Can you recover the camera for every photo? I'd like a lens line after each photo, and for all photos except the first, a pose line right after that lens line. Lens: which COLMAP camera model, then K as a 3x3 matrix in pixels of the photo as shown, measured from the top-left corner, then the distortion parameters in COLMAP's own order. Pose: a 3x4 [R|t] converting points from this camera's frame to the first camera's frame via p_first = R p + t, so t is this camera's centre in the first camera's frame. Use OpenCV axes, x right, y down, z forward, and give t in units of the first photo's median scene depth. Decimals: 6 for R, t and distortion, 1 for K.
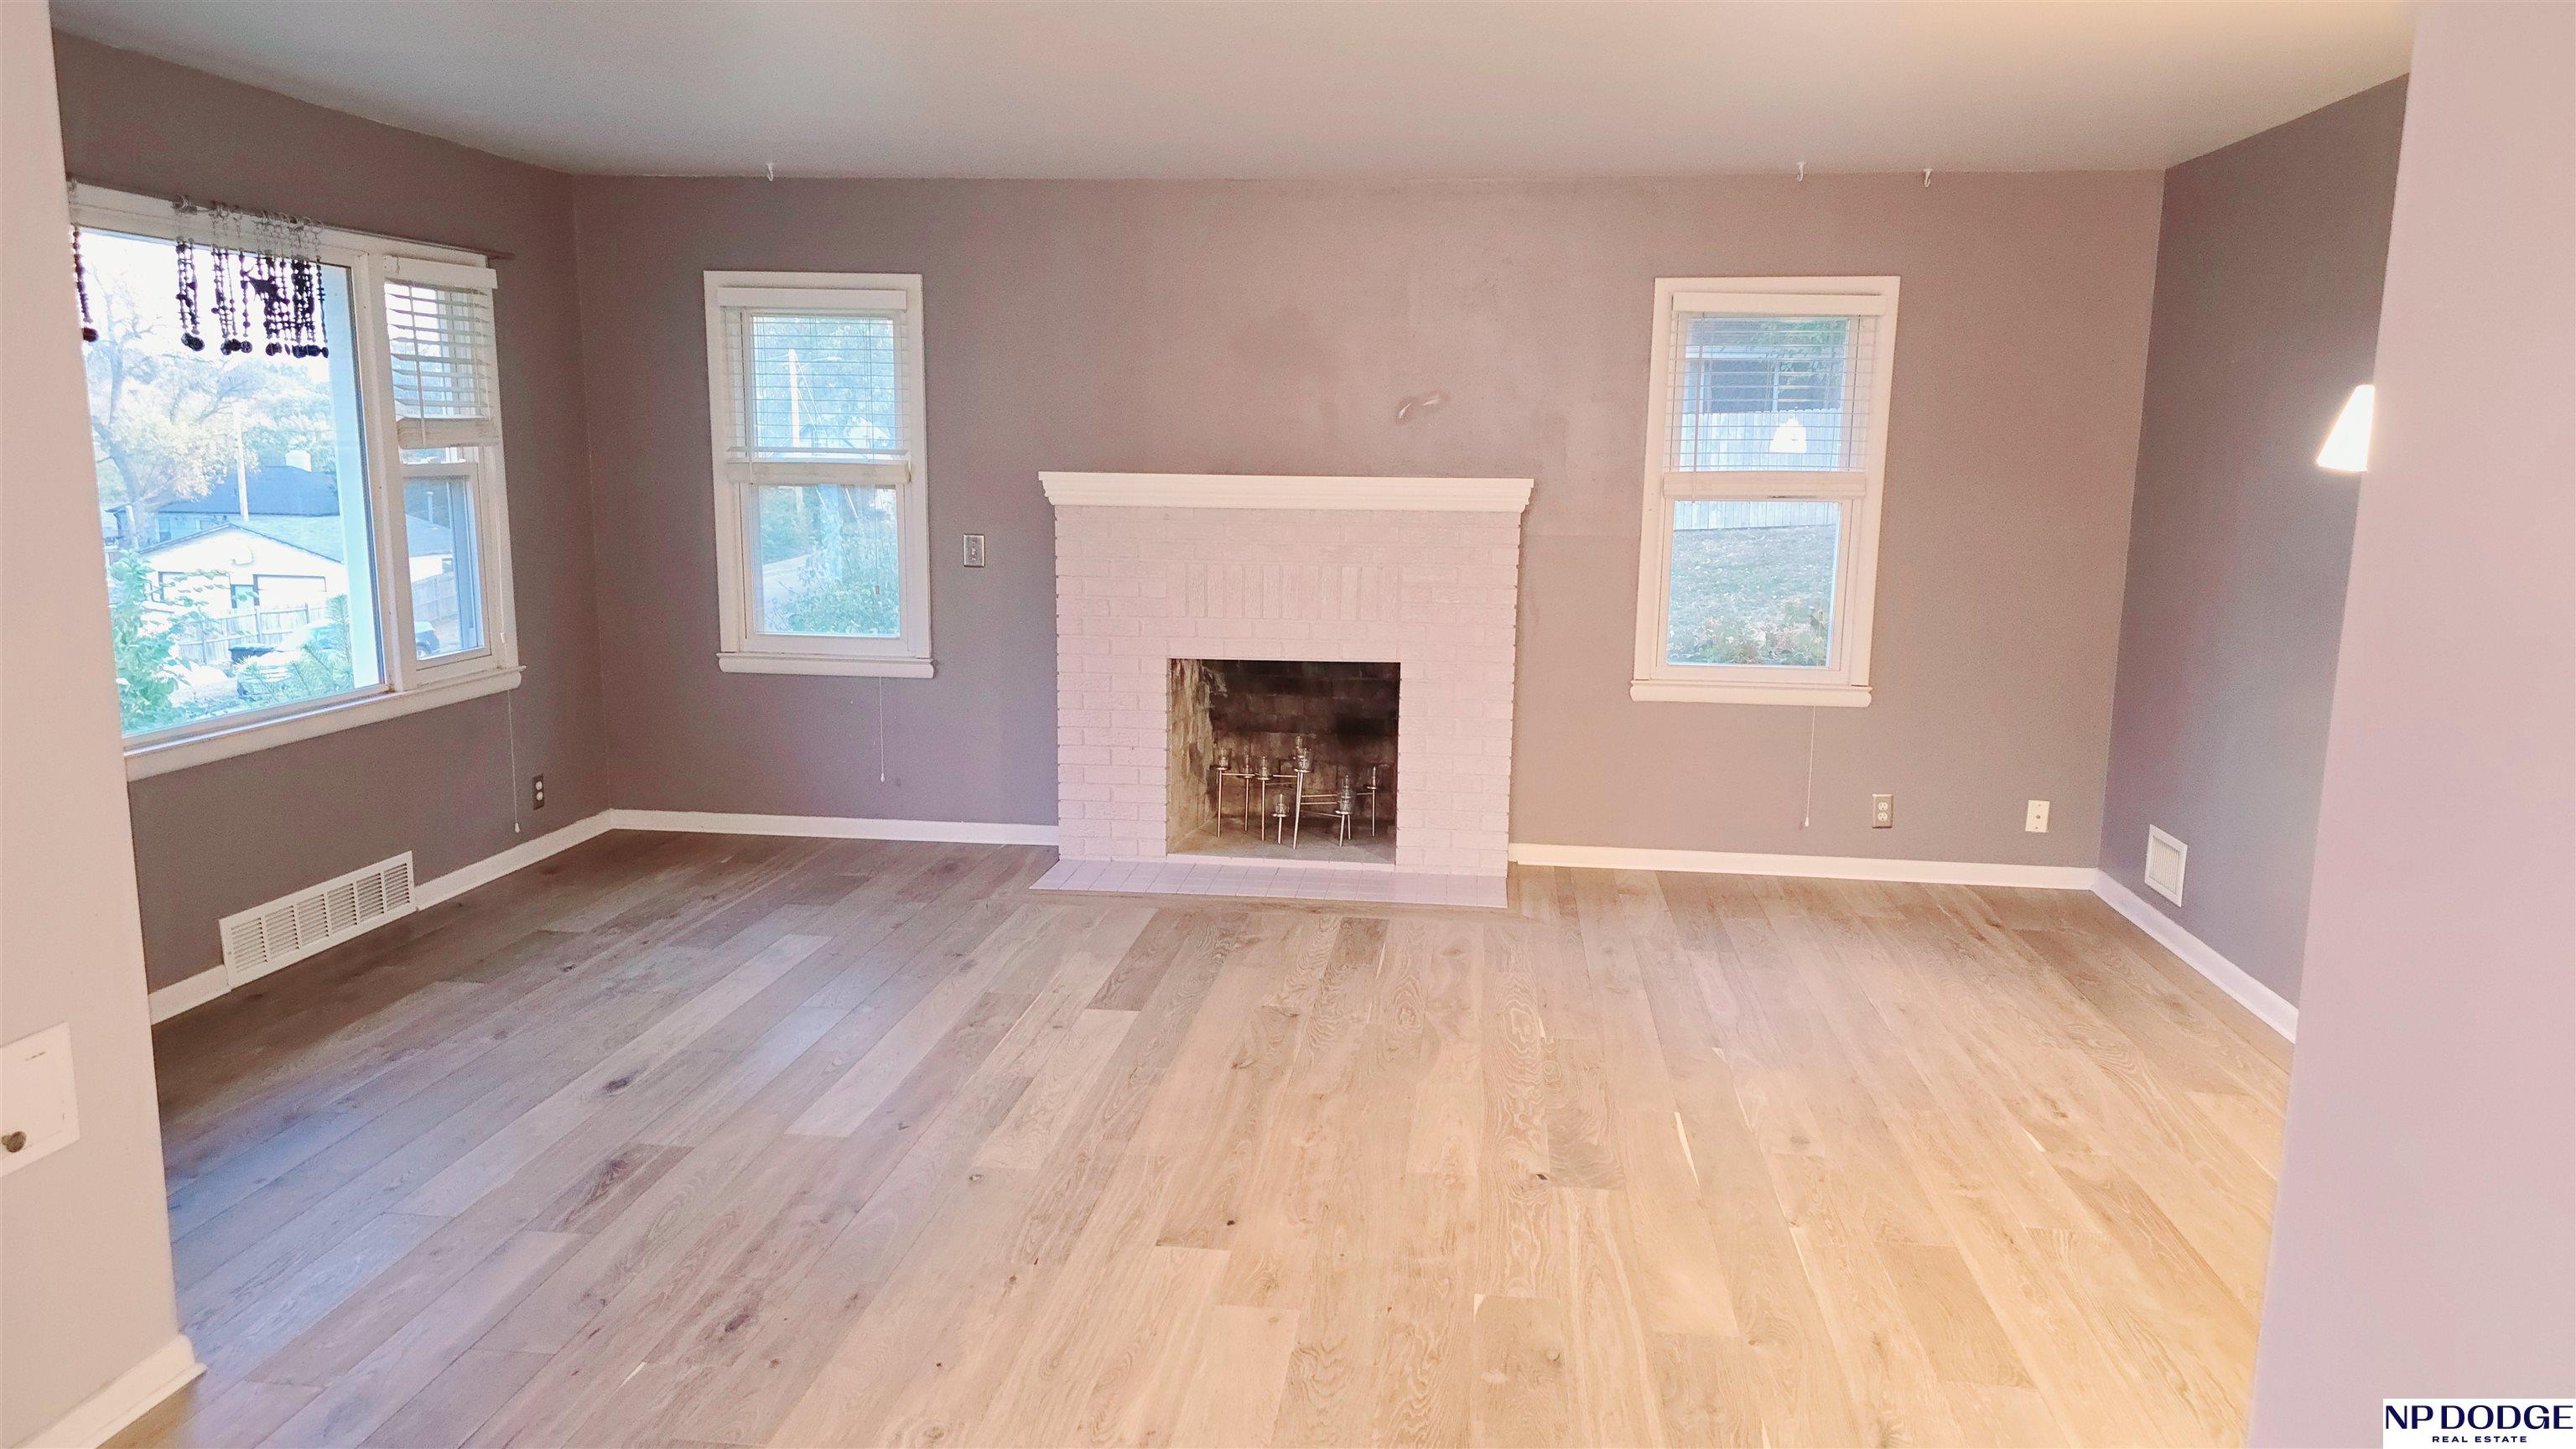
lens RADIAL K [[1669.3, 0, 1283.6], [0, 1669.3, 712.5], [0, 0, 1]] dist [0.081632, -0.085441]
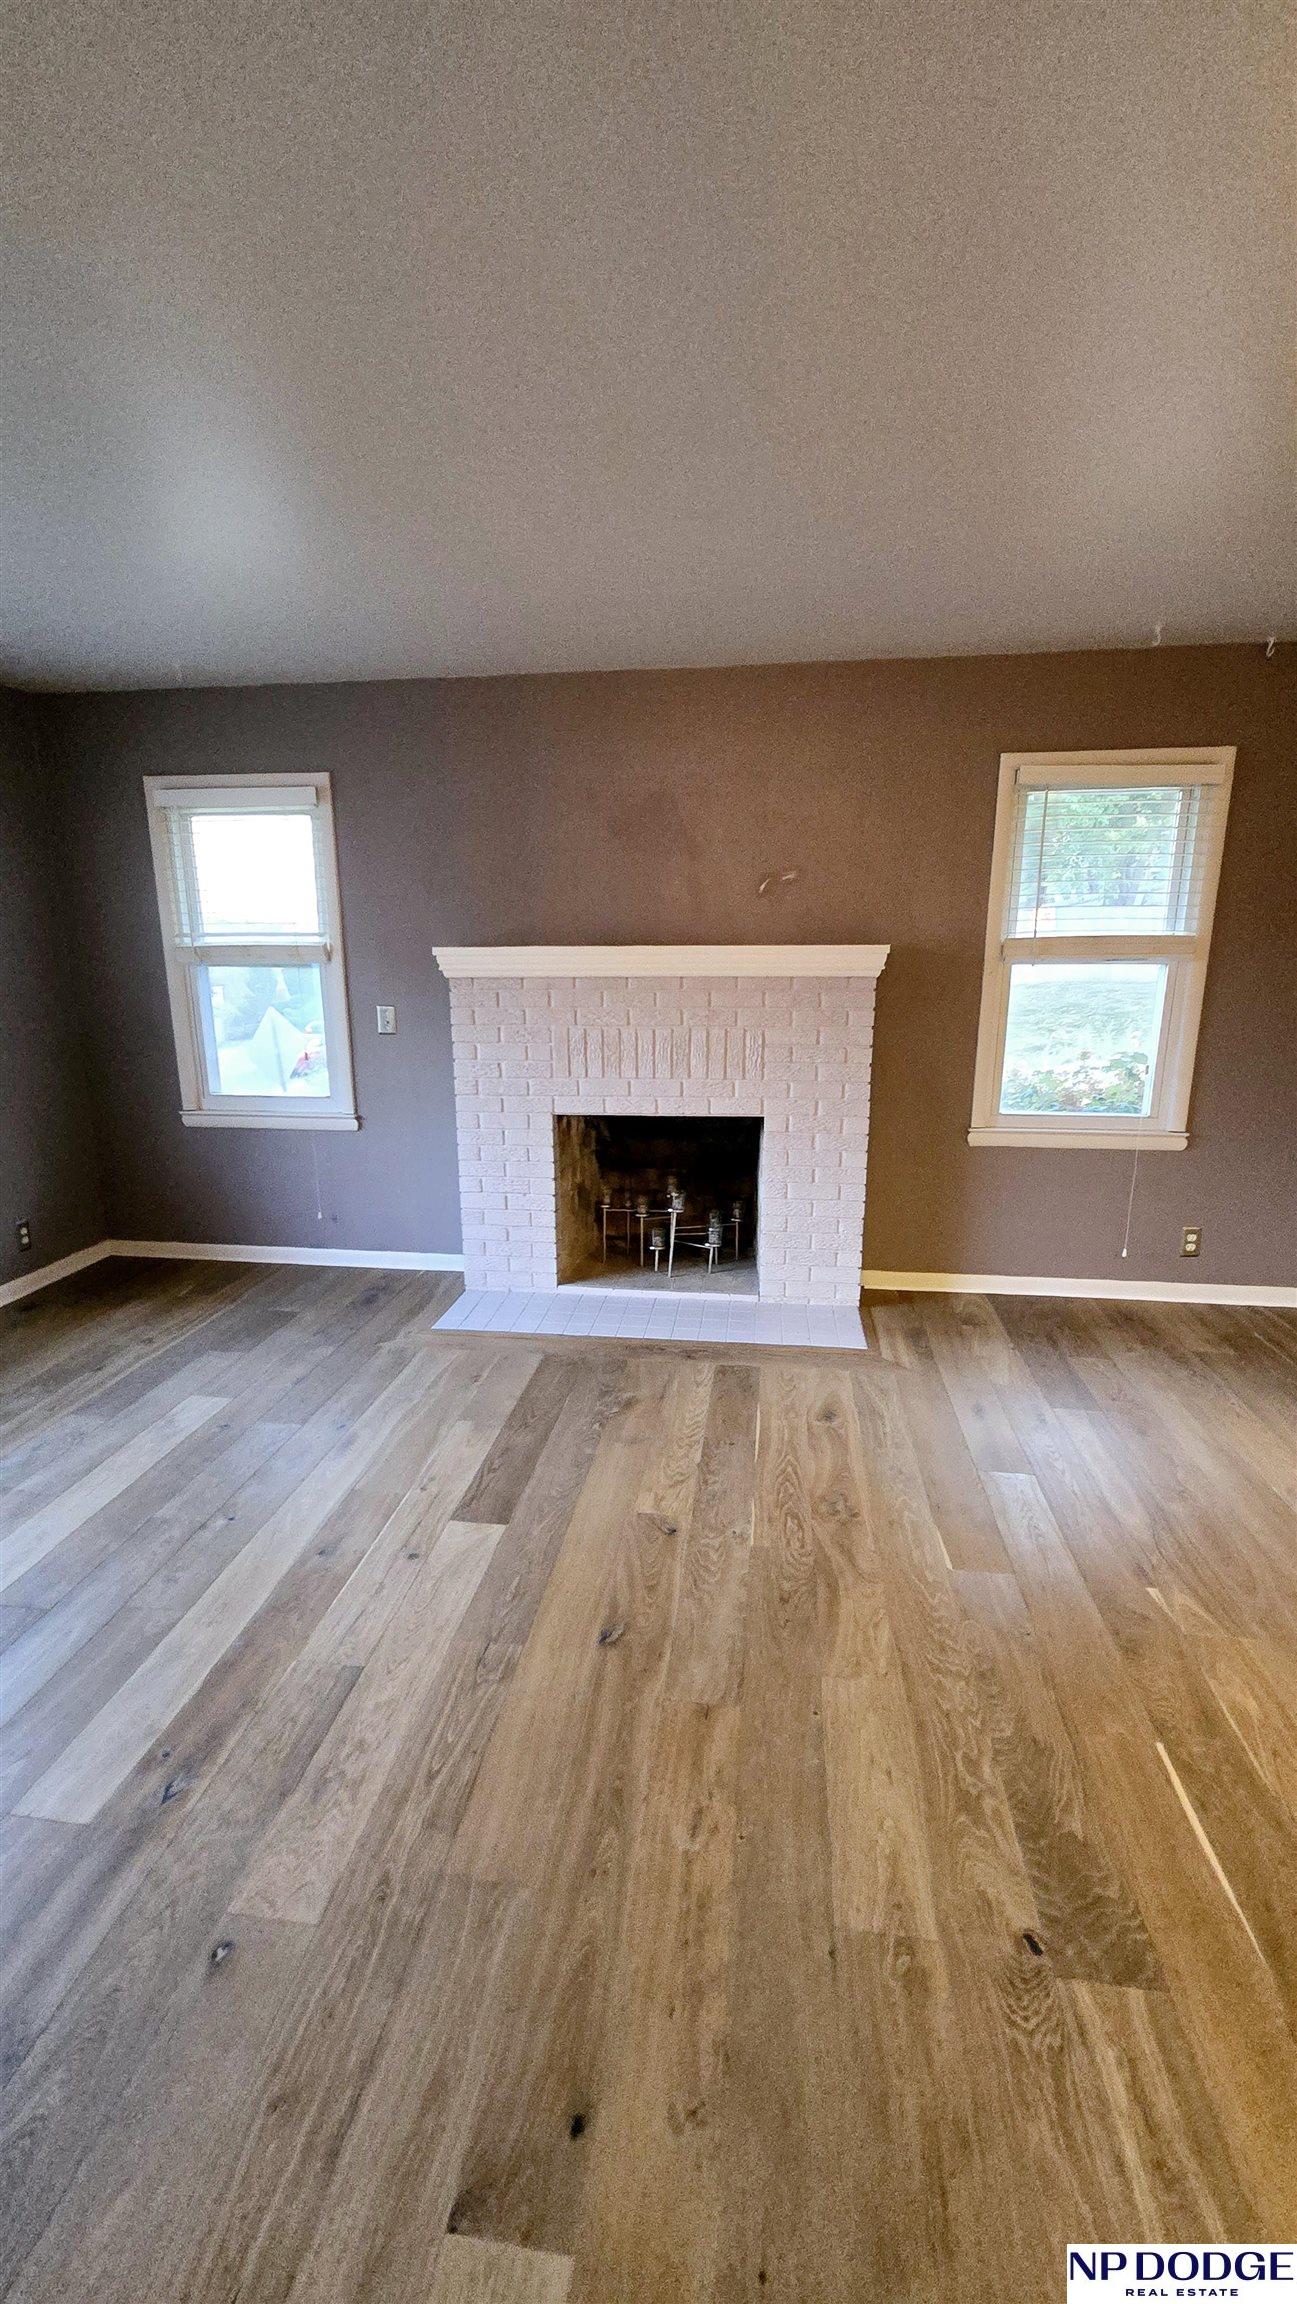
lens RADIAL K [[944.3, 0, 645.9], [0, 944.3, 1174.9], [0, 0, 1]] dist [-0.004698, 0.000098]
pose [[0.999753, -0.013728, -0.017491, 0.003075], [0.015122, 0.996496, 0.082260, -0.049082], [0.016301, -0.082504, 0.996457, 0.415644]]
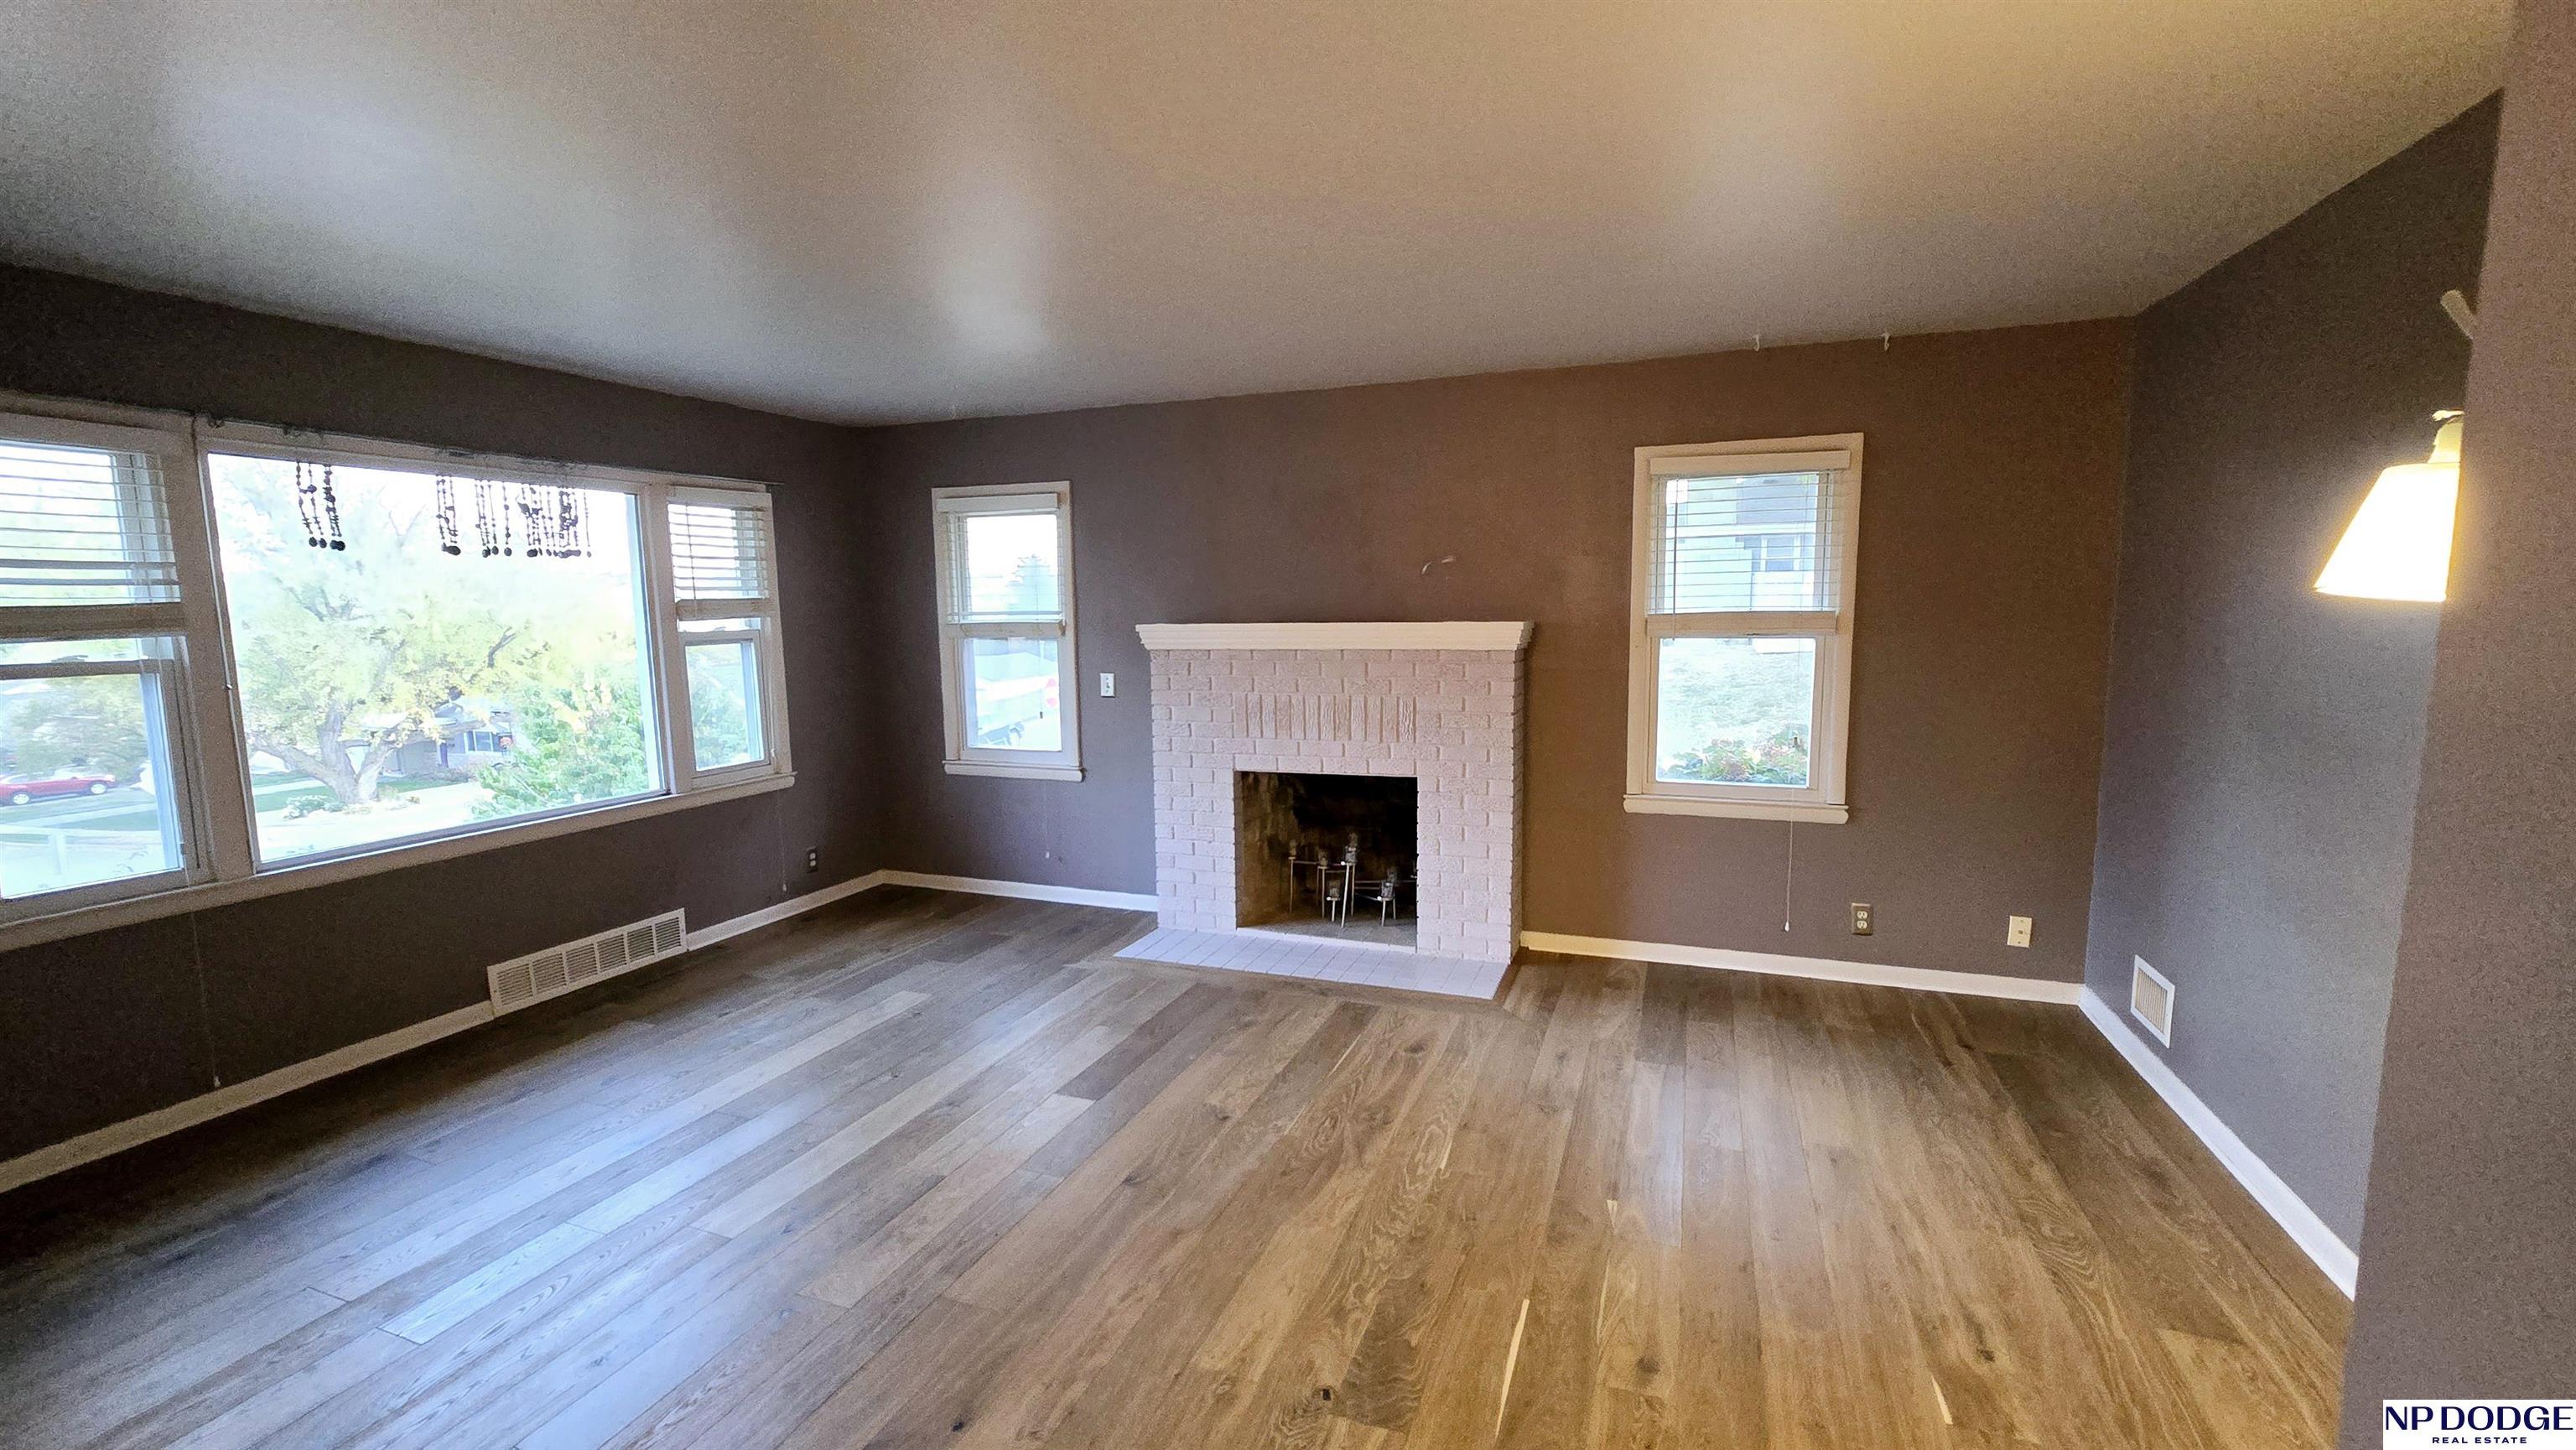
lens RADIAL K [[1044.2, 0, 1288.0], [0, 1044.2, 725.0], [0, 0, 1]] dist [-0.002879, 0.000105]
pose [[0.971535, 0.001205, -0.236895, 0.173818], [-0.011162, 0.999109, -0.040696, -0.040017], [0.236635, 0.042182, 0.970683, 0.283658]]
